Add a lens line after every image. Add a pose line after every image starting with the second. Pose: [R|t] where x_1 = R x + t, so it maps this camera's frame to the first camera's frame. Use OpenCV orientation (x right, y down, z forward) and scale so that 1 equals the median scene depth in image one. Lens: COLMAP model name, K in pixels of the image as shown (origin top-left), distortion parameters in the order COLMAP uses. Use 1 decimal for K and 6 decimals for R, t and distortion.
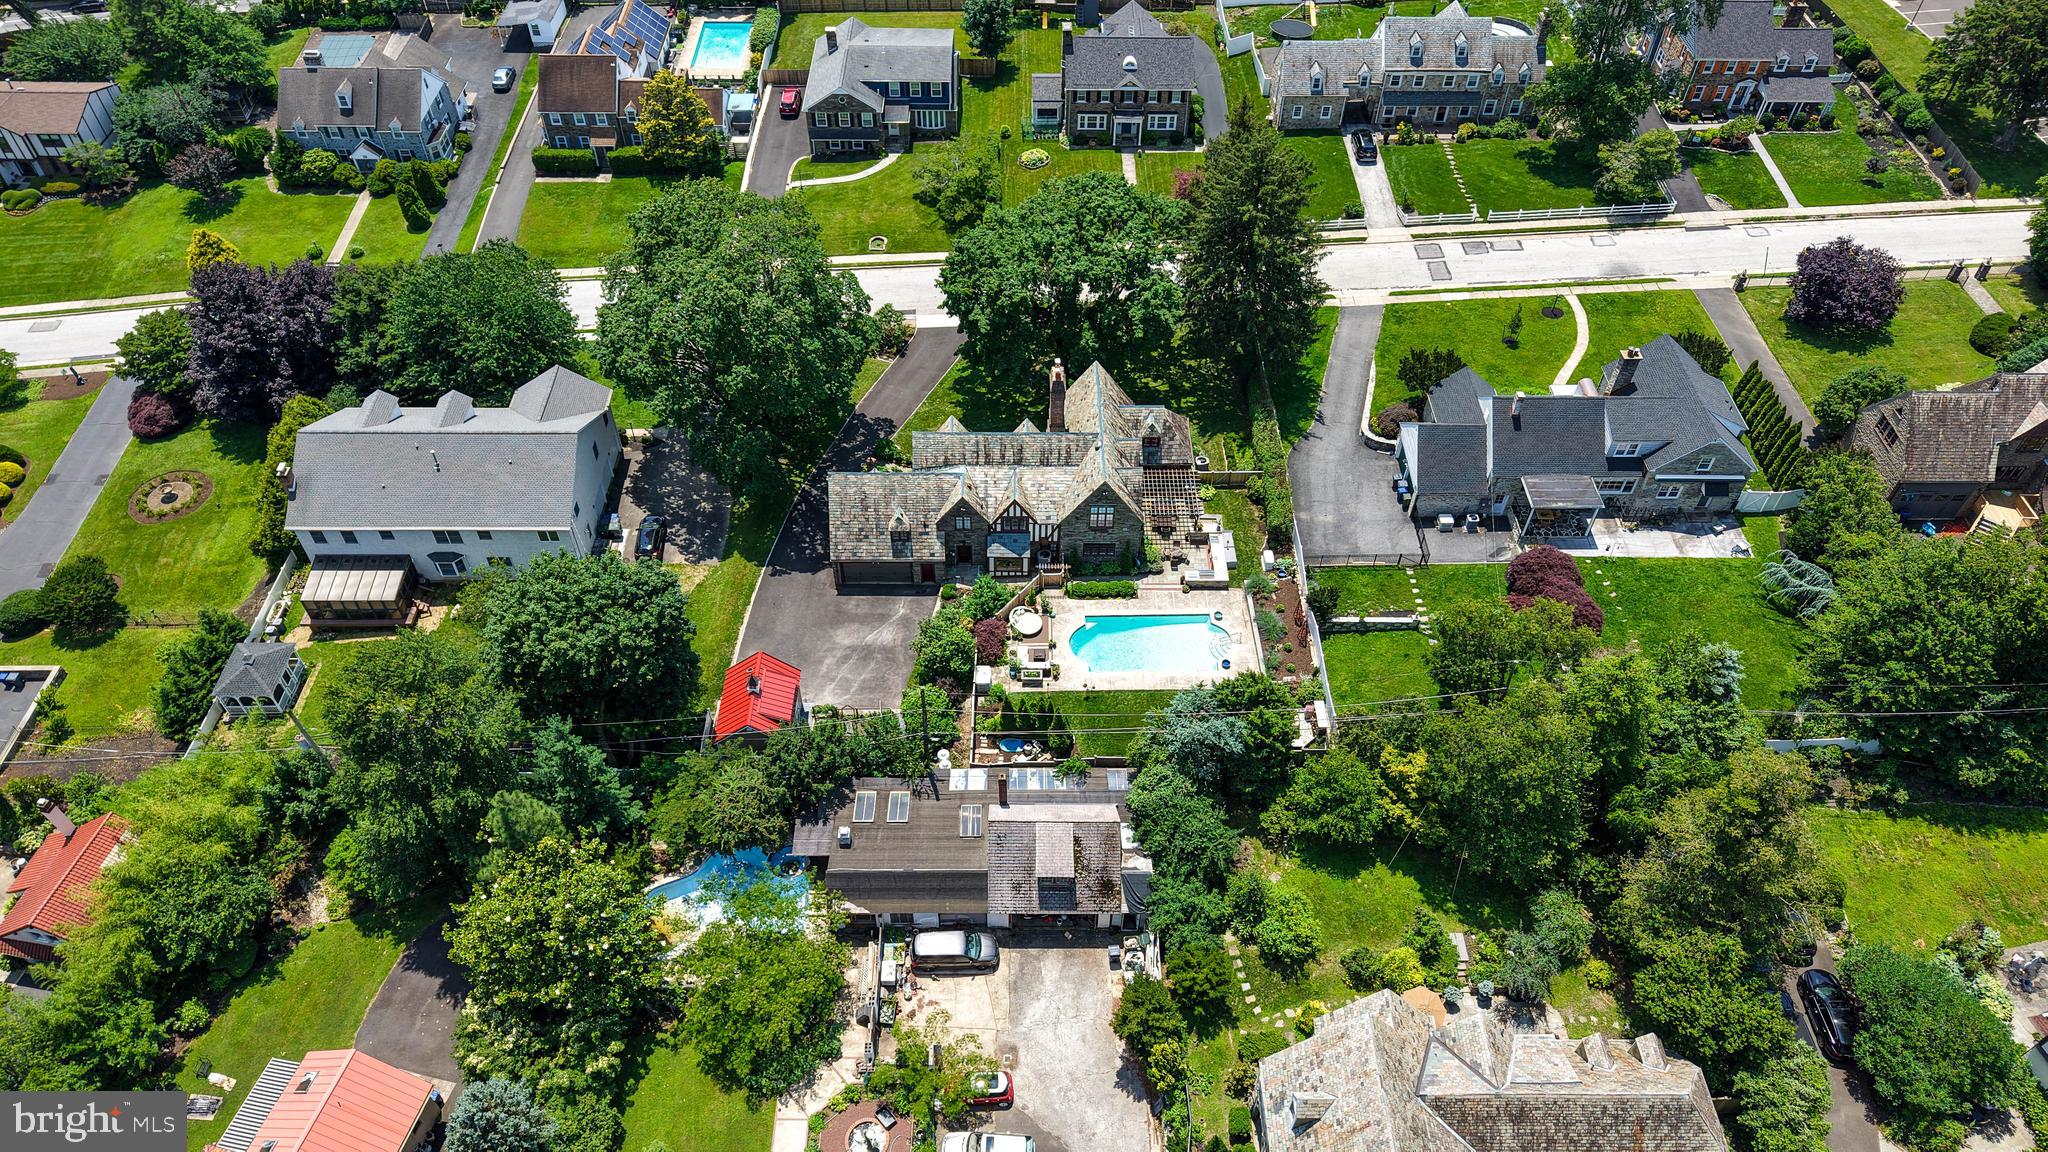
lens RADIAL K [[1353.5, 0, 1041.7], [0, 1353.5, 623.8], [0, 0, 1]] dist [-0.007854, 0.001324]
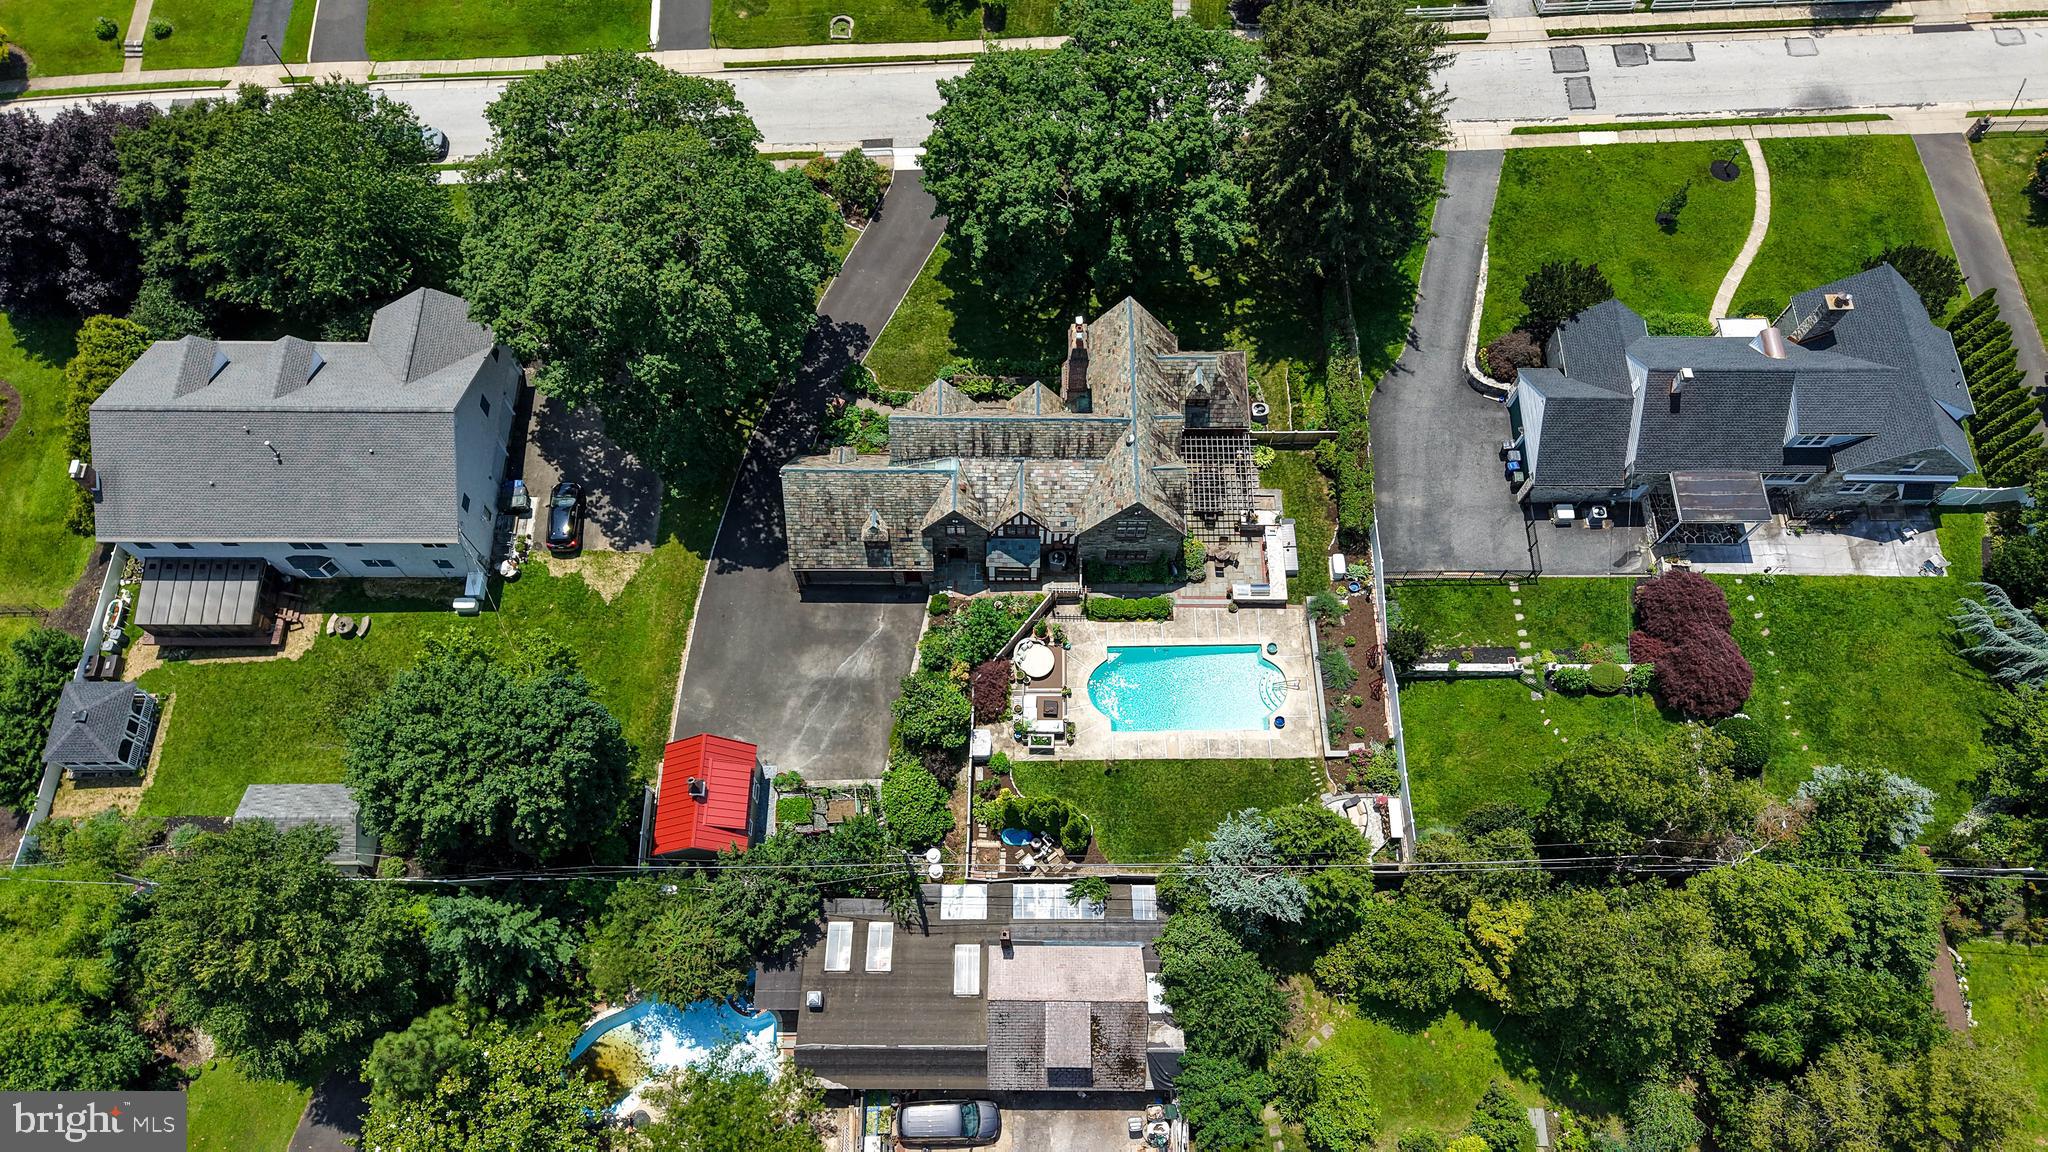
lens RADIAL K [[1353.5, 0, 1039.5], [0, 1353.5, 605.4], [0, 0, 1]] dist [-0.007854, 0.001324]
pose [[0.999947, 0.010083, -0.002094, -0.007042], [-0.008937, 0.950674, 0.310063, -0.276762], [0.005117, -0.310028, 0.950714, 0.235796]]
